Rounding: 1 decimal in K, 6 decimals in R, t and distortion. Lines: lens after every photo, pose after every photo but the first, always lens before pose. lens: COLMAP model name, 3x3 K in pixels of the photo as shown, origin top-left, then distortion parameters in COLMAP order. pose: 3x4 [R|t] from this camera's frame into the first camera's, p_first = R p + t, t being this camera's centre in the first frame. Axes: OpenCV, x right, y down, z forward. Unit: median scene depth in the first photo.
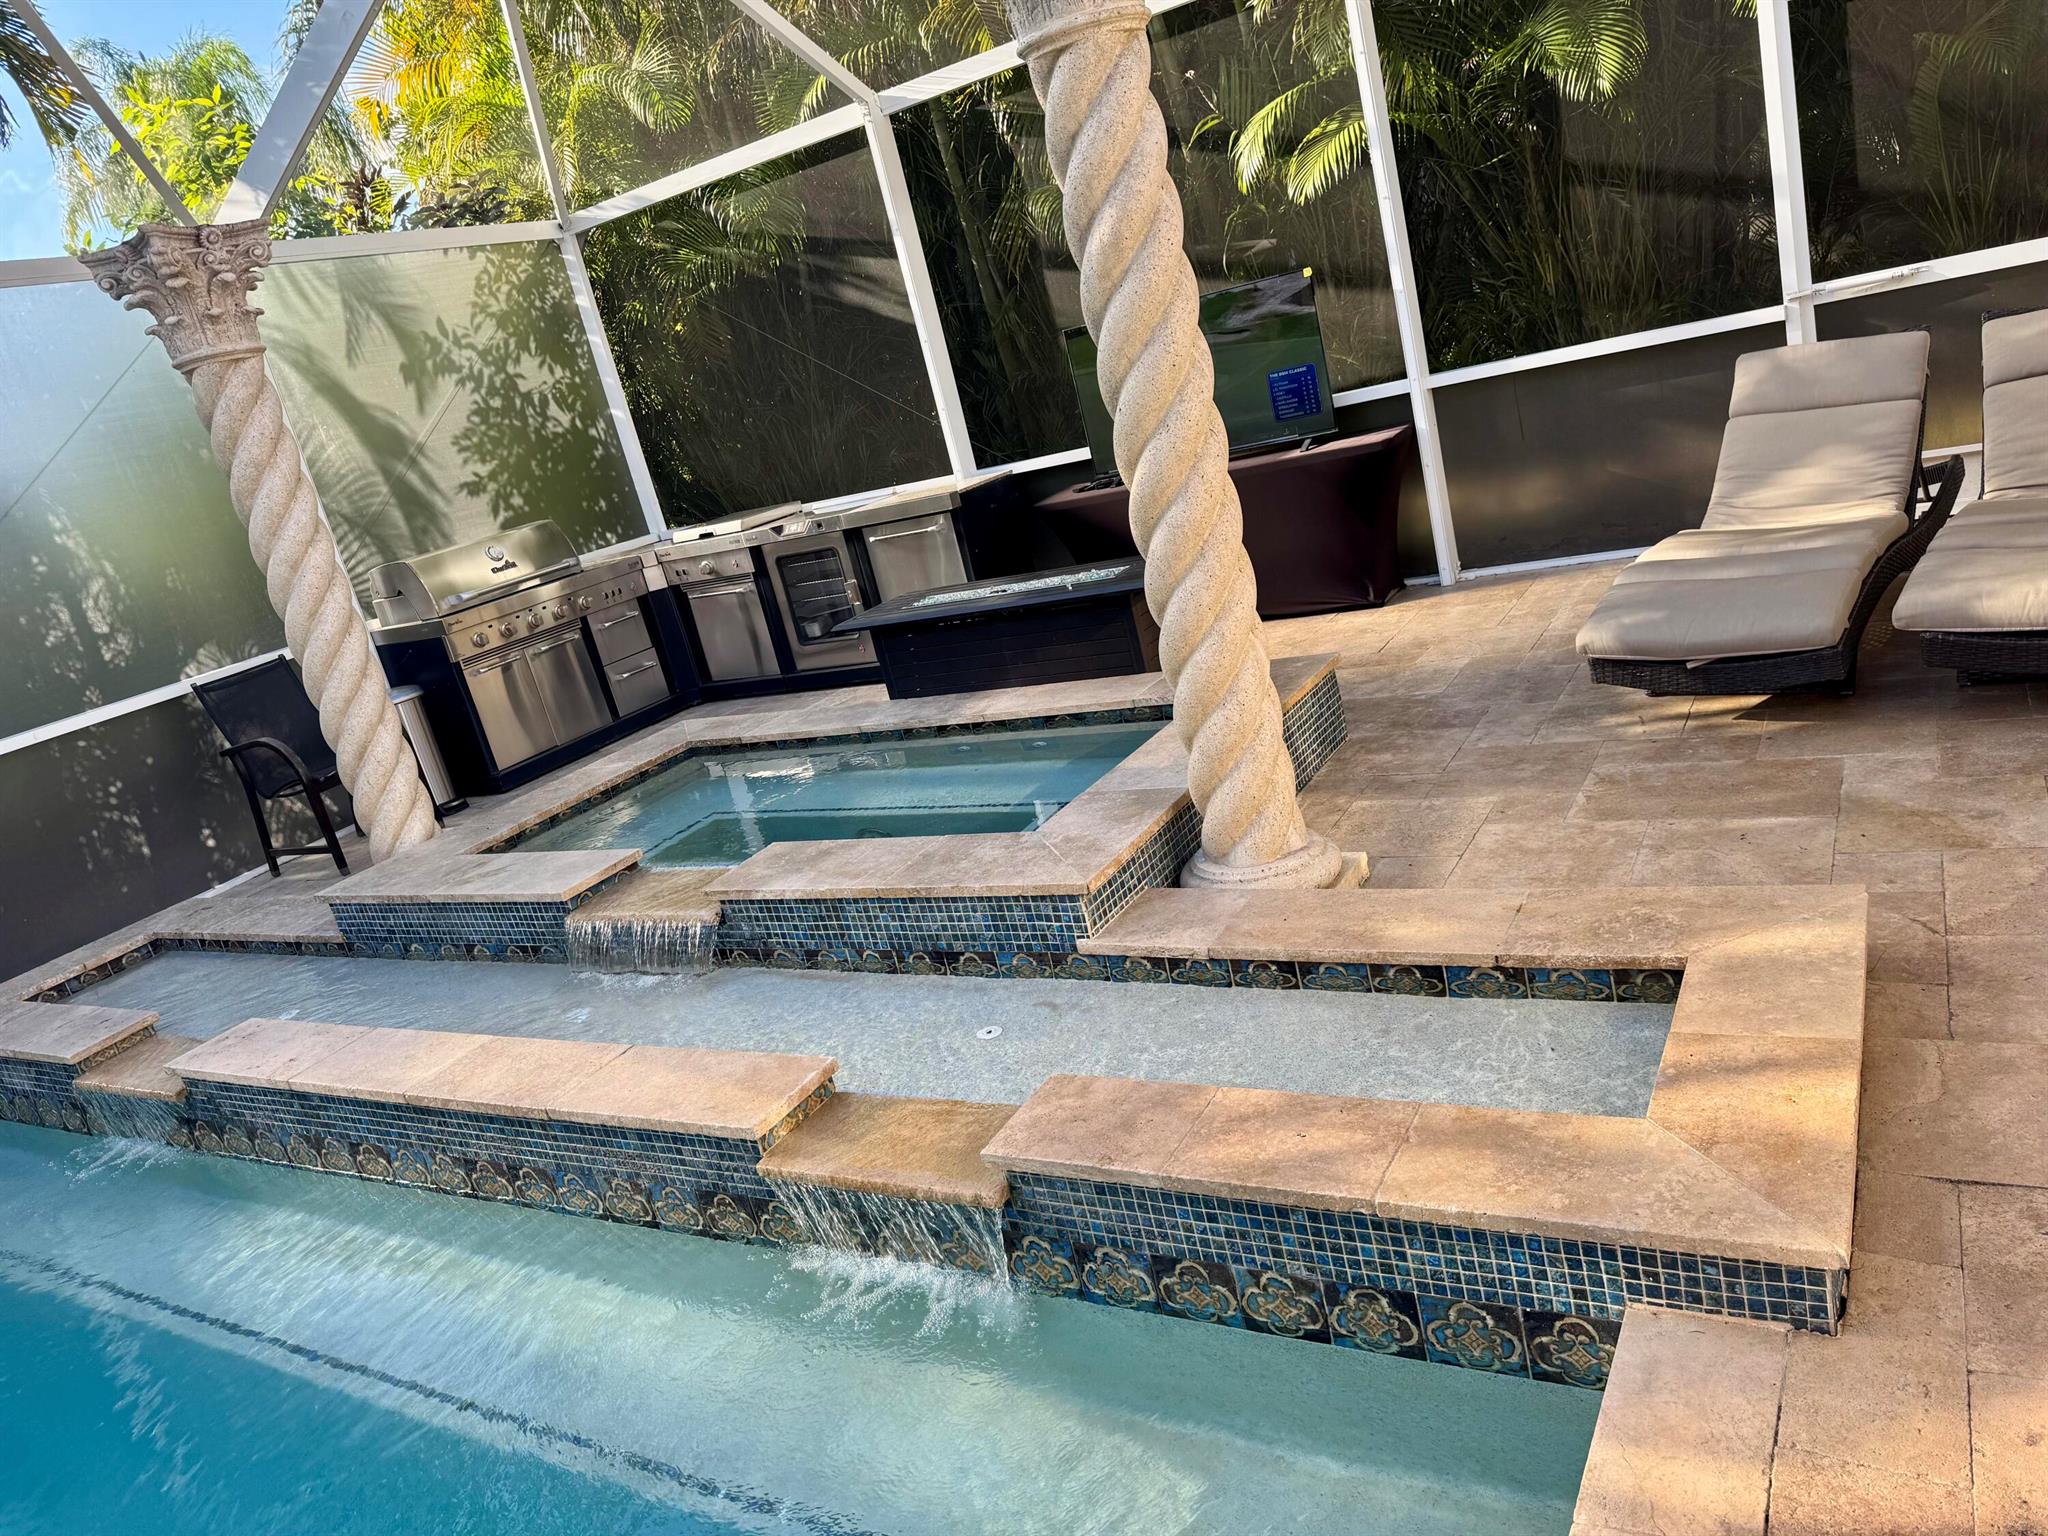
lens RADIAL K [[1436.0, 0, 1013.5], [0, 1436.0, 774.9], [0, 0, 1]] dist [0.123299, -0.194142]
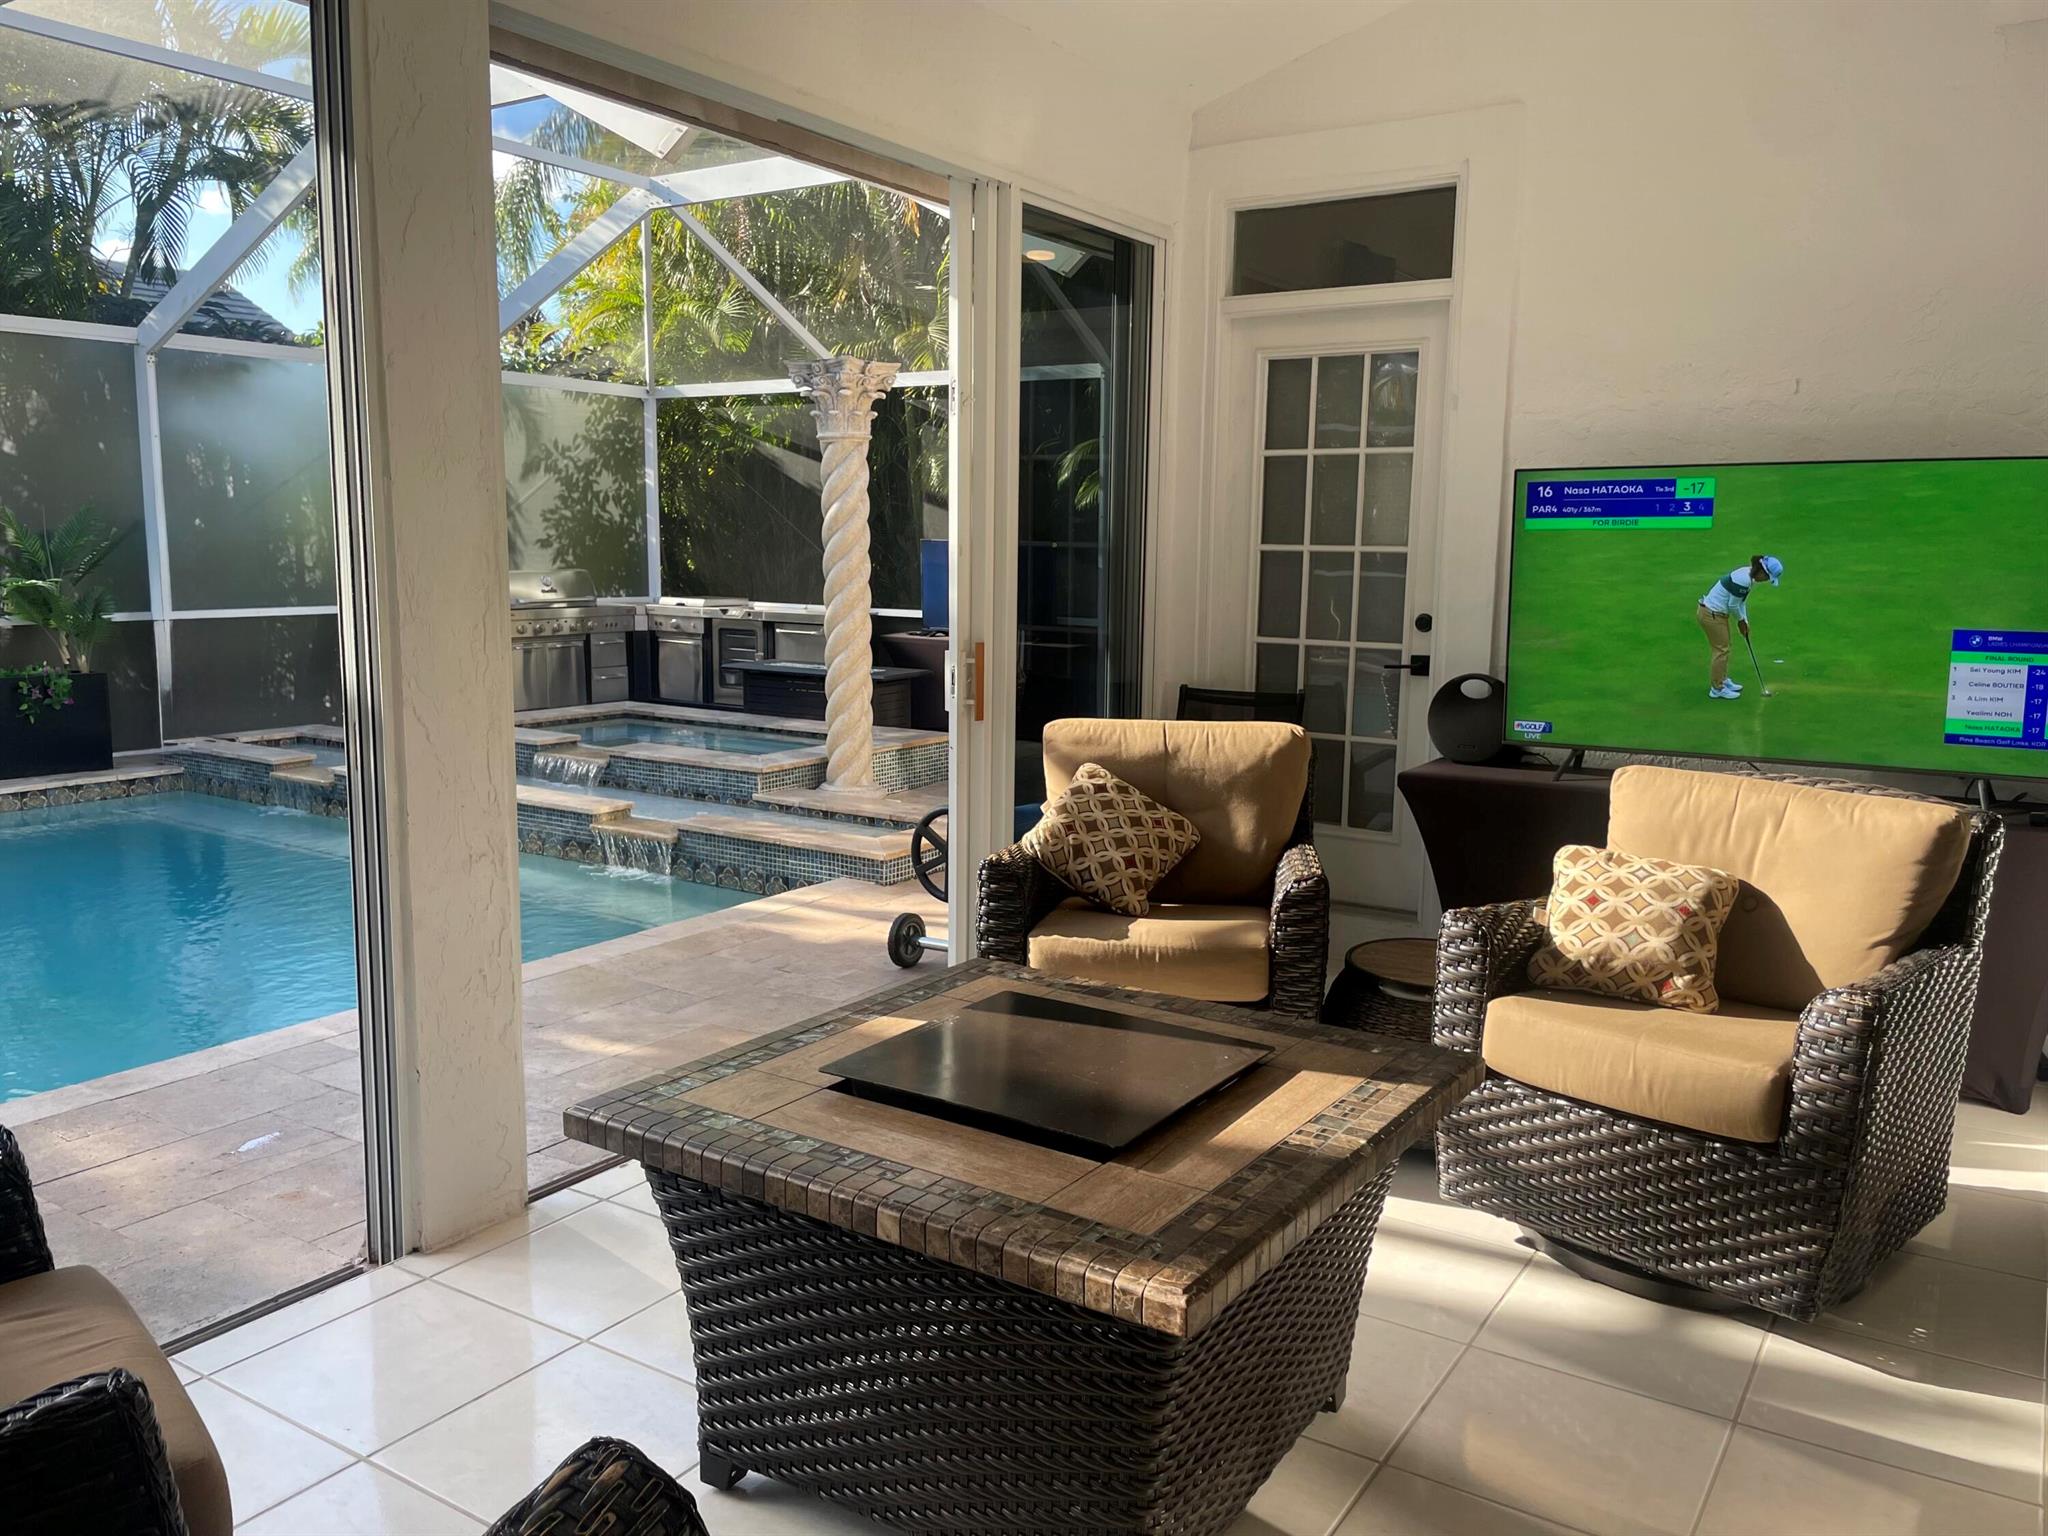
lens RADIAL K [[1569.2, 0, 1044.1], [0, 1569.2, 771.8], [0, 0, 1]] dist [0.092859, -0.142177]
pose [[0.968462, 0.249123, -0.004461, 0.227868], [-0.247658, 0.960491, -0.126978, 0.131057], [-0.027348, 0.124078, 0.991896, -0.695244]]
